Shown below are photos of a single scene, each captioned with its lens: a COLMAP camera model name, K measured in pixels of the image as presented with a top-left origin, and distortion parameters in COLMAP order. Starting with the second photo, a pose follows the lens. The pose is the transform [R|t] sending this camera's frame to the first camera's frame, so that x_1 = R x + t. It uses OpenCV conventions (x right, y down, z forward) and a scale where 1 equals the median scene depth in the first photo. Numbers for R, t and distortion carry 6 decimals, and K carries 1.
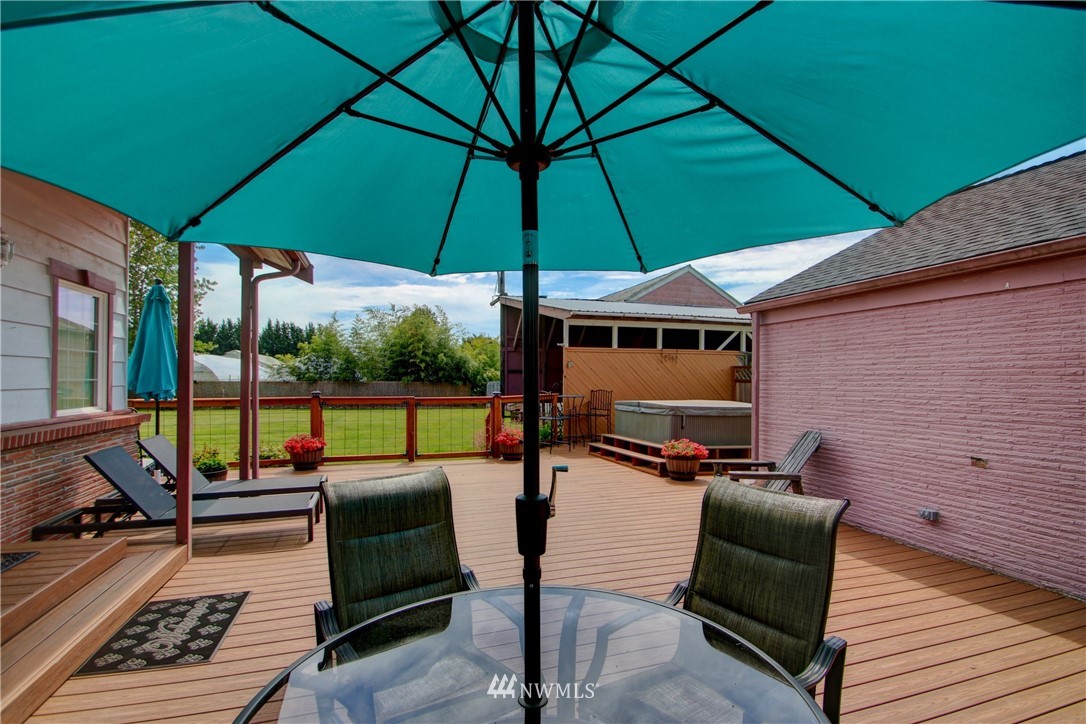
lens RADIAL K [[514.4, 0, 547.0], [0, 514.4, 370.6], [0, 0, 1]] dist [0.010289, -0.009844]
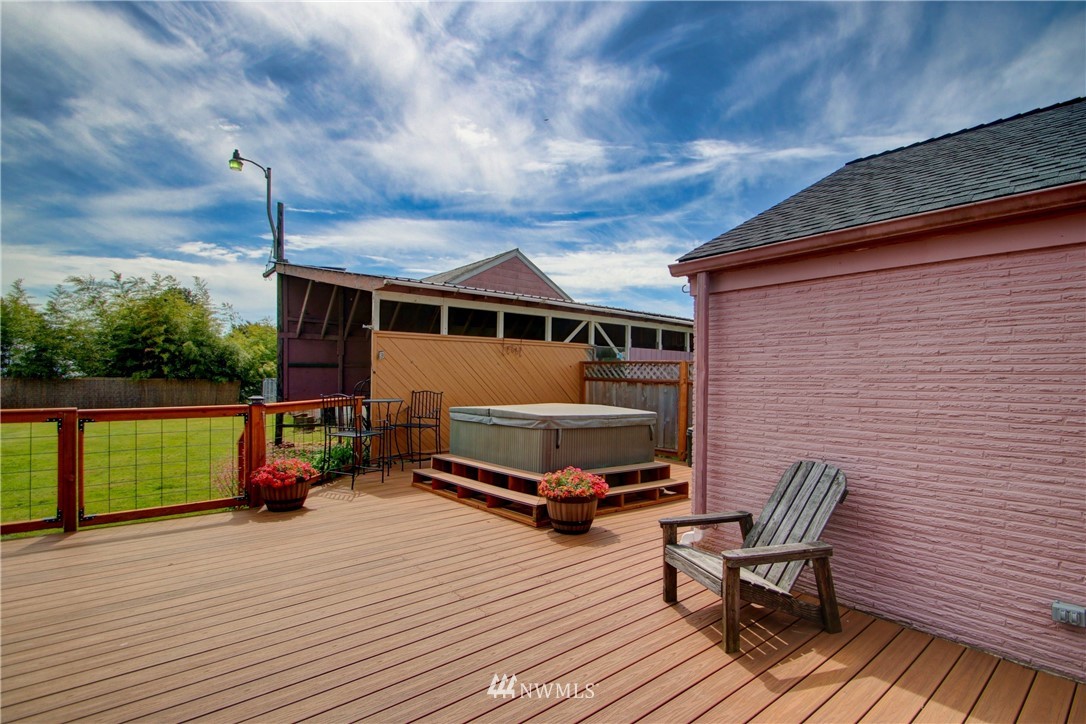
lens RADIAL K [[514.4, 0, 554.5], [0, 514.4, 378.4], [0, 0, 1]] dist [0.010289, -0.009844]
pose [[0.925269, 0.002300, 0.379304, -0.005691], [-0.010452, 0.999757, 0.019432, 0.005660], [-0.379167, -0.021944, 0.925068, 0.392280]]
